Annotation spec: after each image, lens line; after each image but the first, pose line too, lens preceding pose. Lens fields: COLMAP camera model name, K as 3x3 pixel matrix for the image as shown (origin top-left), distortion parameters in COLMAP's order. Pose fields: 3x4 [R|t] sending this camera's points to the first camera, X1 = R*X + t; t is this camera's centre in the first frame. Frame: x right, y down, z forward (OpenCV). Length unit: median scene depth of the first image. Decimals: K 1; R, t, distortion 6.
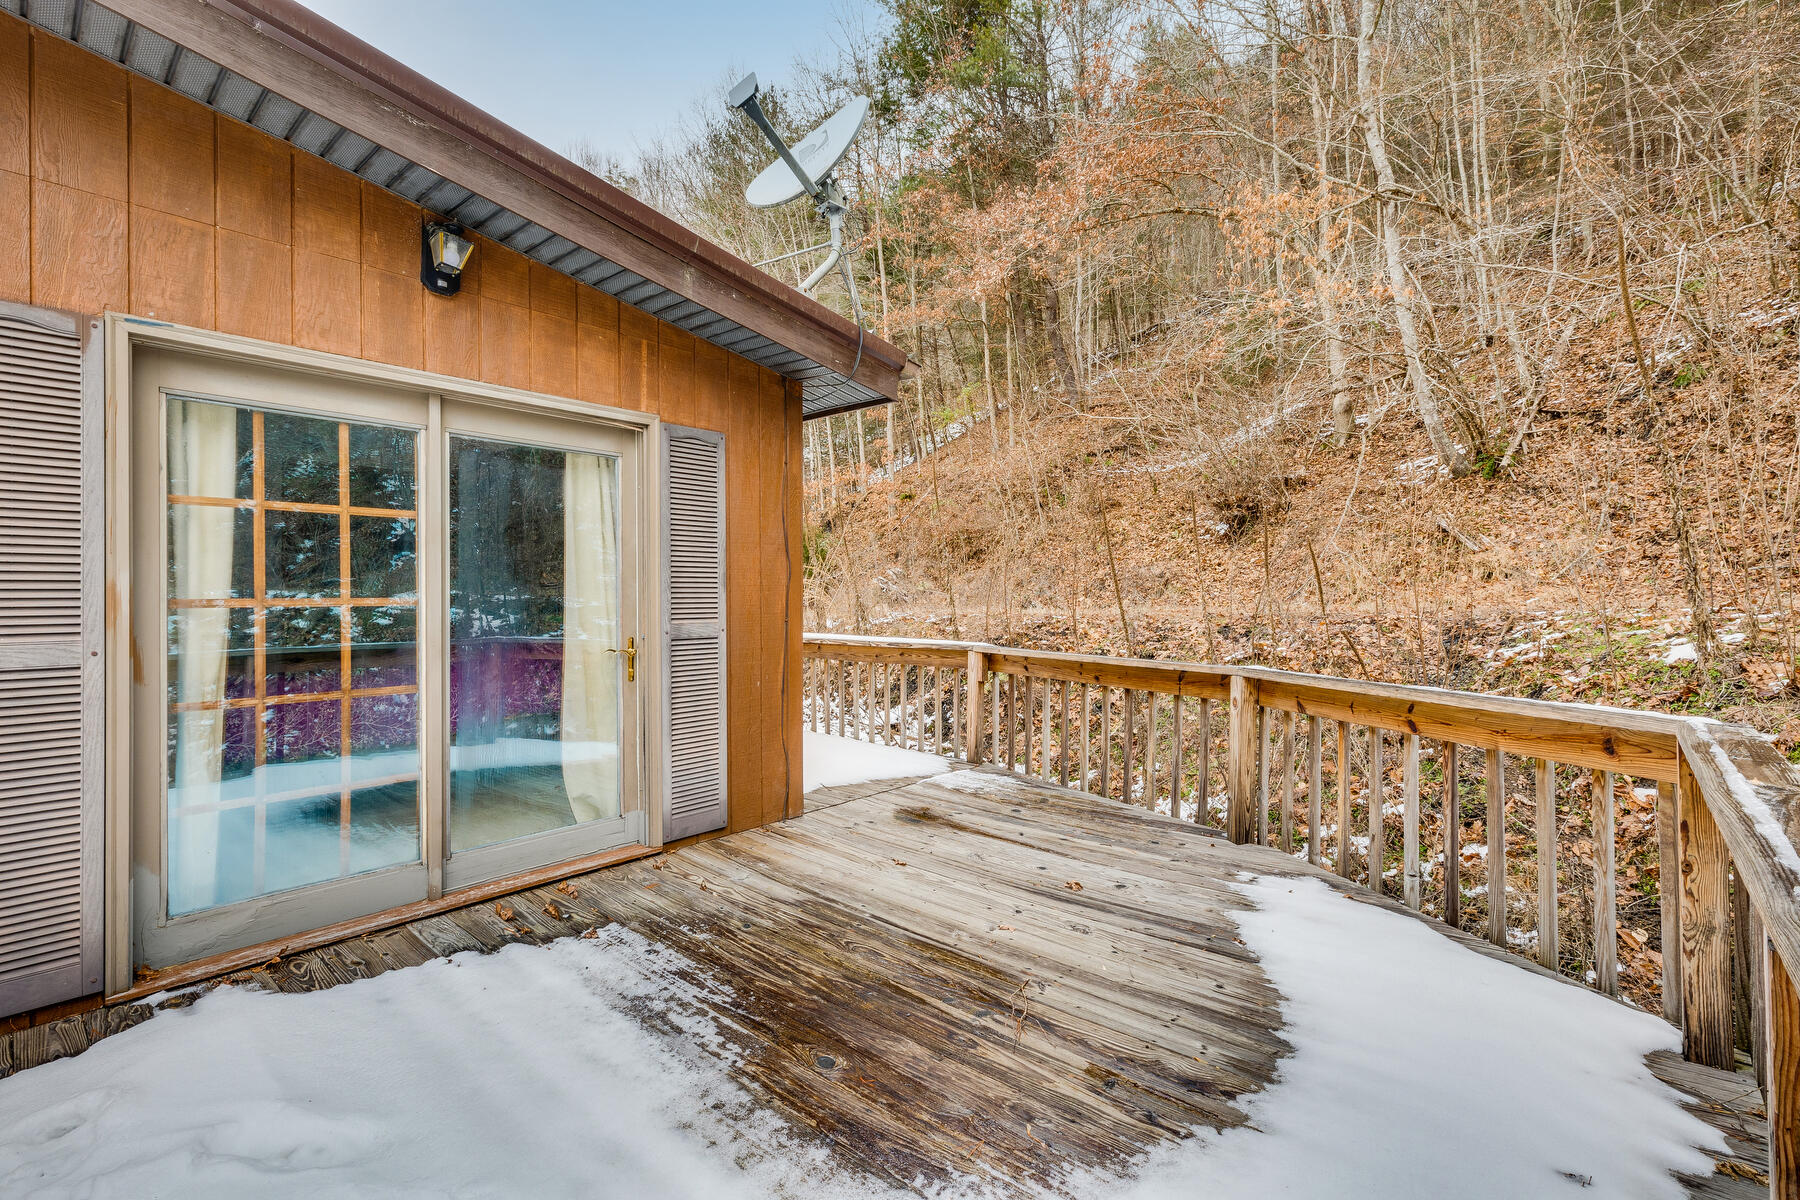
lens RADIAL K [[805.1, 0, 890.0], [0, 805.1, 607.4], [0, 0, 1]] dist [0.000249, 0.000288]
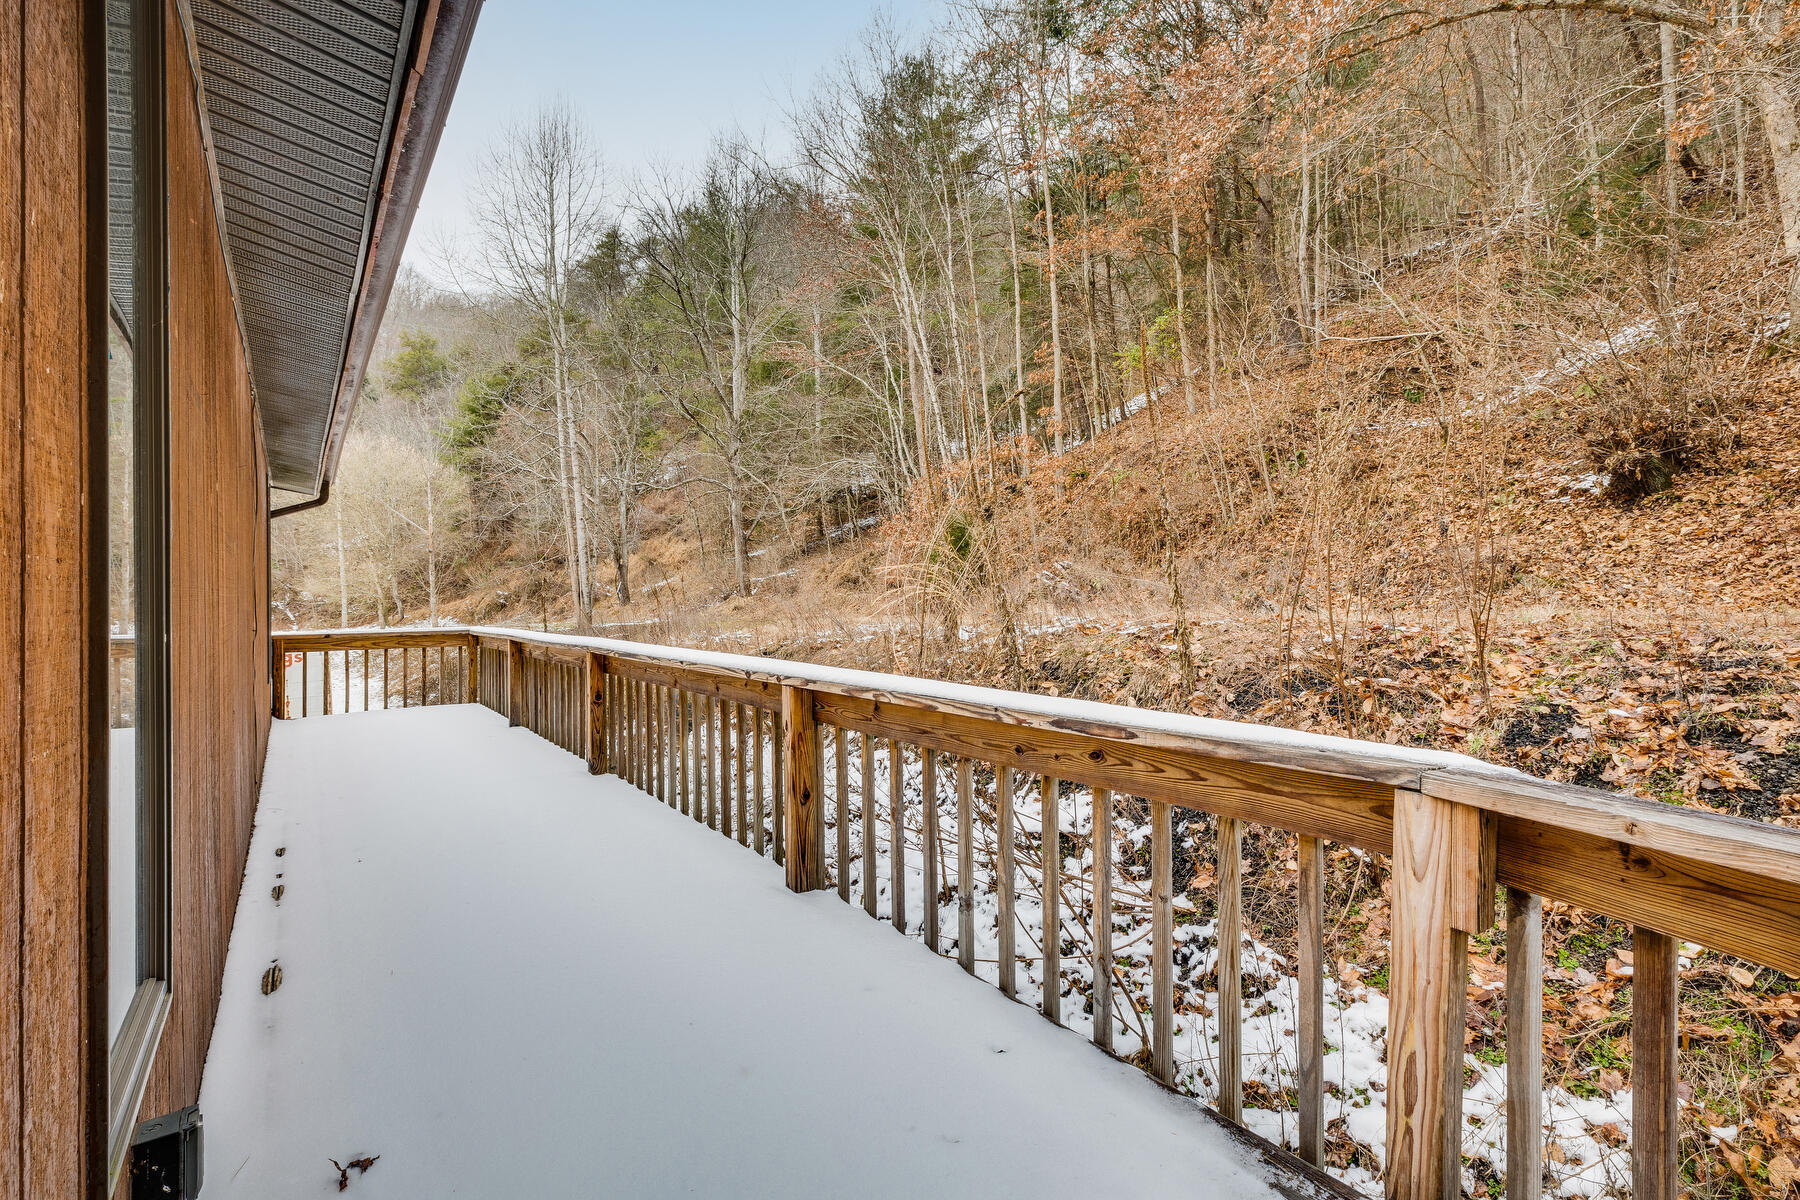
lens RADIAL K [[805.1, 0, 890.0], [0, 805.1, 607.4], [0, 0, 1]] dist [0.000249, 0.000288]
pose [[0.979044, 0.000722, -0.203647, -0.000239], [-0.001333, 0.999995, -0.002863, 0.000587], [0.203644, 0.003074, 0.979040, 0.267131]]
